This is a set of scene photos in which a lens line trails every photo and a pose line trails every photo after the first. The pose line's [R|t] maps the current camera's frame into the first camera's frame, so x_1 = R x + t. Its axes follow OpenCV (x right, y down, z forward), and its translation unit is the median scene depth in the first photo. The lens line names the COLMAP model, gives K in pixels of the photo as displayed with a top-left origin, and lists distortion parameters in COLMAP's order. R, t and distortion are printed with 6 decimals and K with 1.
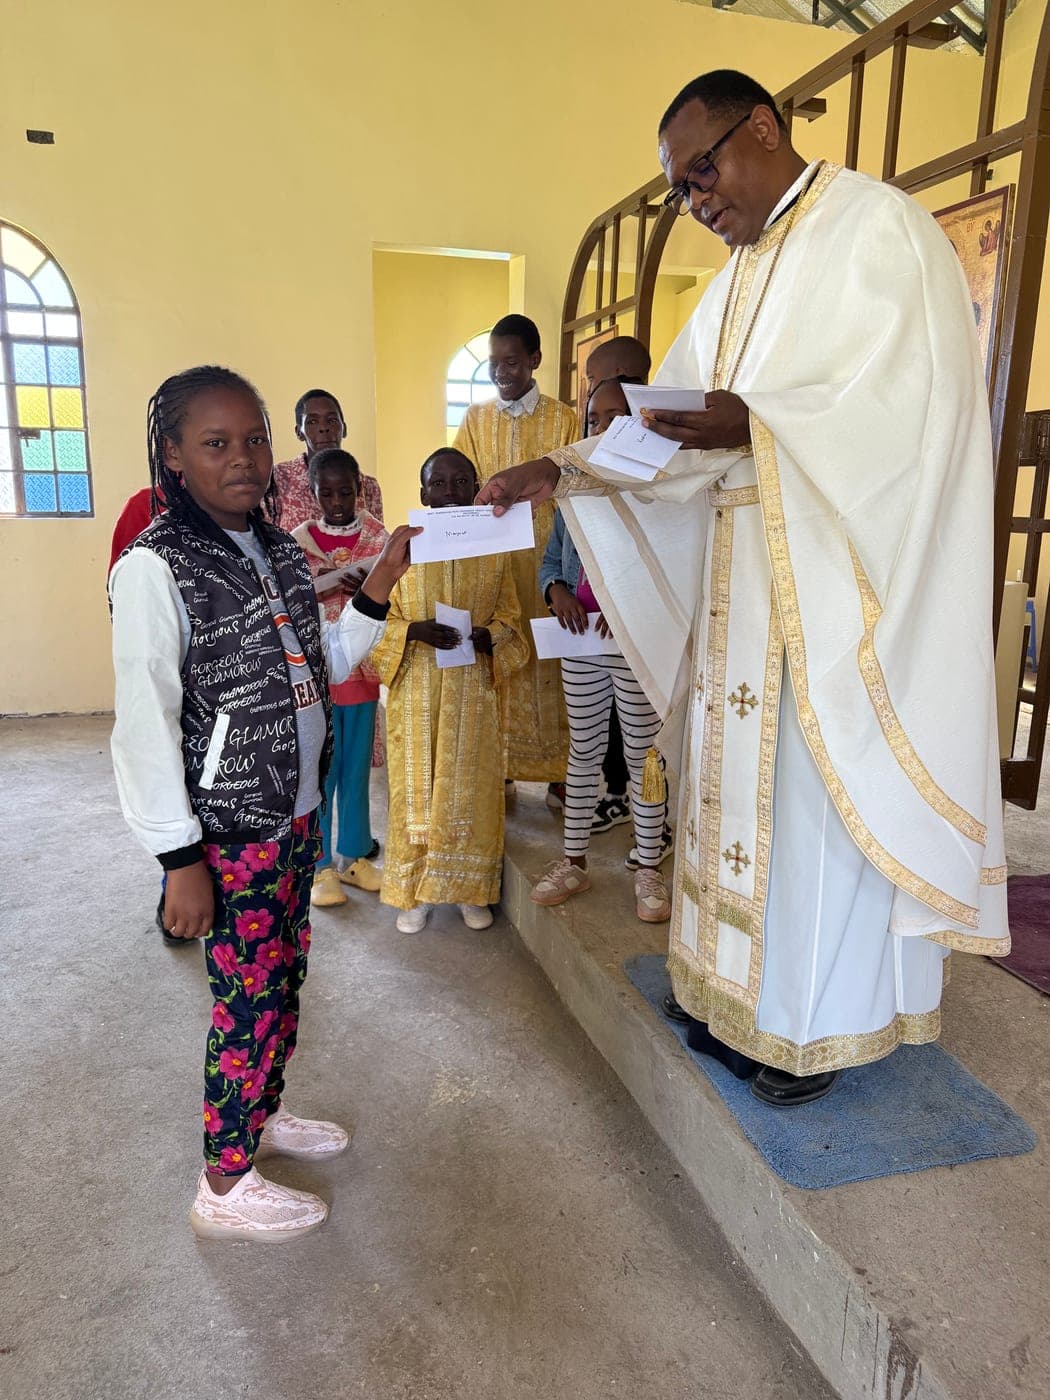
lens RADIAL K [[1077.0, 0, 529.2], [0, 1077.0, 692.6], [0, 0, 1]] dist [0.010998, -0.015783]
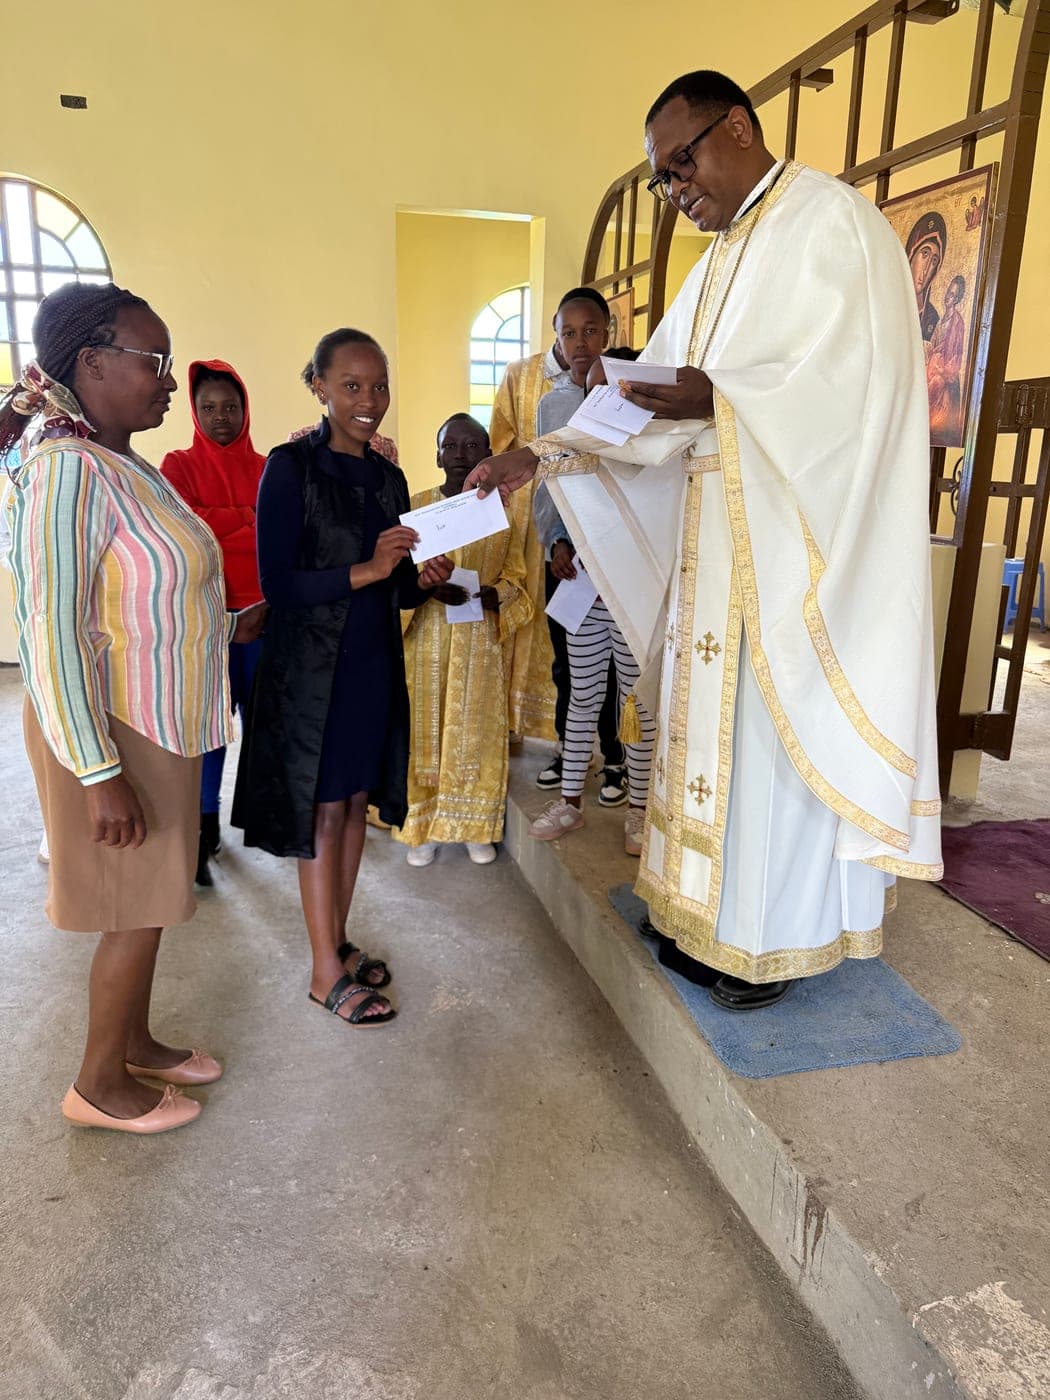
lens RADIAL K [[1077.0, 0, 536.3], [0, 1077.0, 691.7], [0, 0, 1]] dist [0.010998, -0.015783]
pose [[0.999721, 0.011254, -0.020788, 0.037961], [-0.010458, 0.999221, 0.038045, 0.008764], [0.021200, -0.037816, 0.999060, -0.095335]]
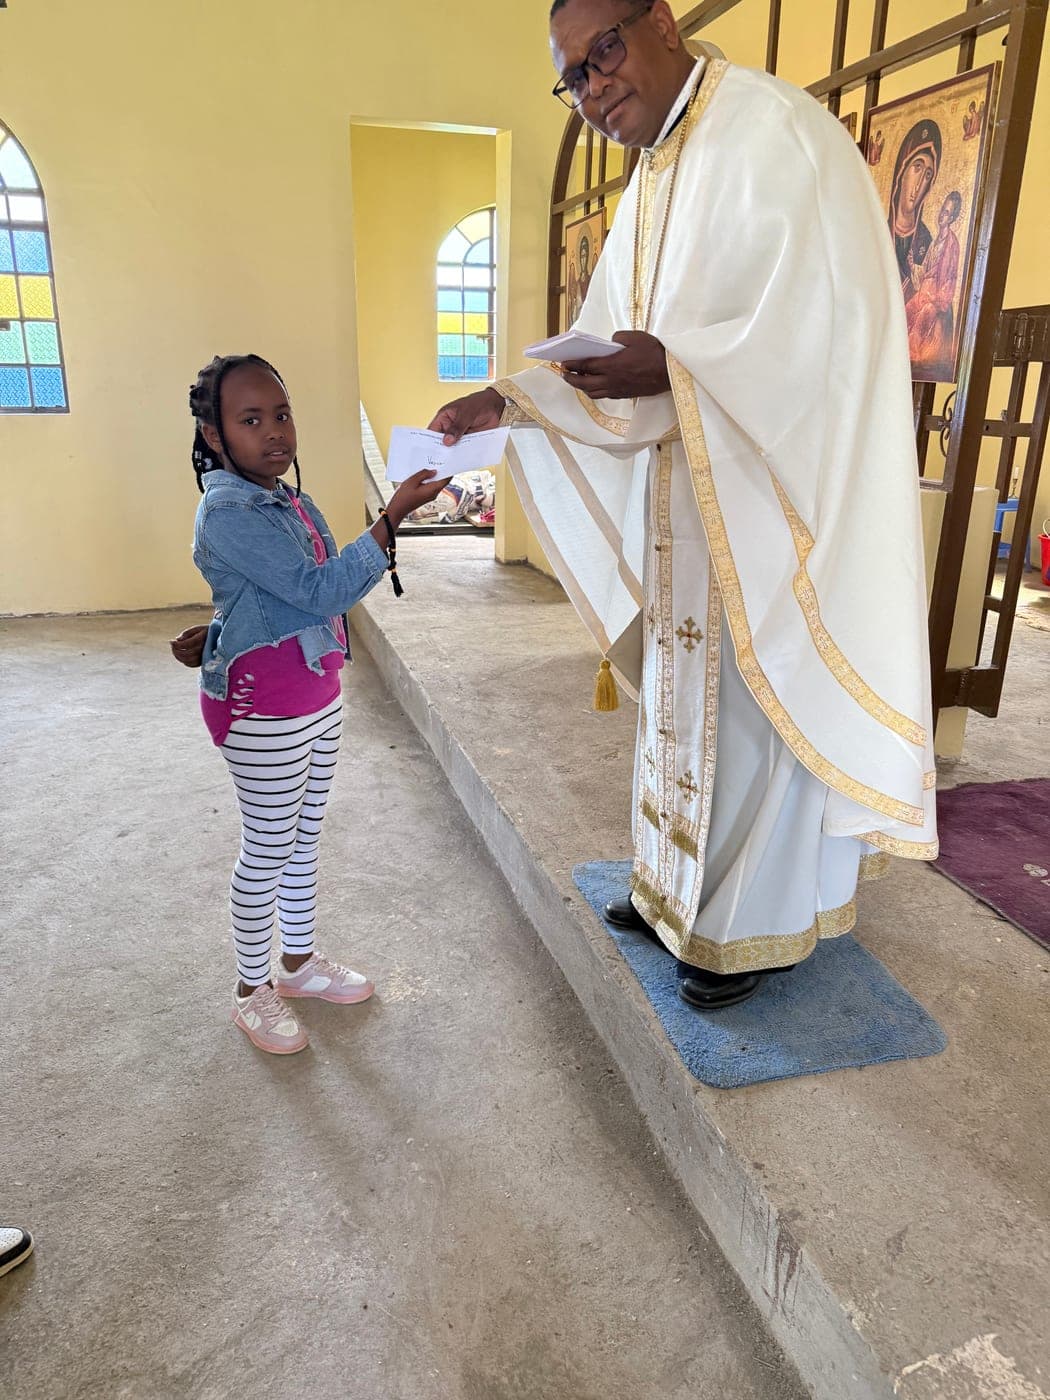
lens RADIAL K [[1077.0, 0, 536.7], [0, 1077.0, 704.8], [0, 0, 1]] dist [0.010998, -0.015783]
pose [[0.999993, 0.001443, -0.003304, 0.061797], [-0.001069, 0.993883, 0.110432, -0.020065], [0.003443, -0.110427, 0.993878, -0.001881]]
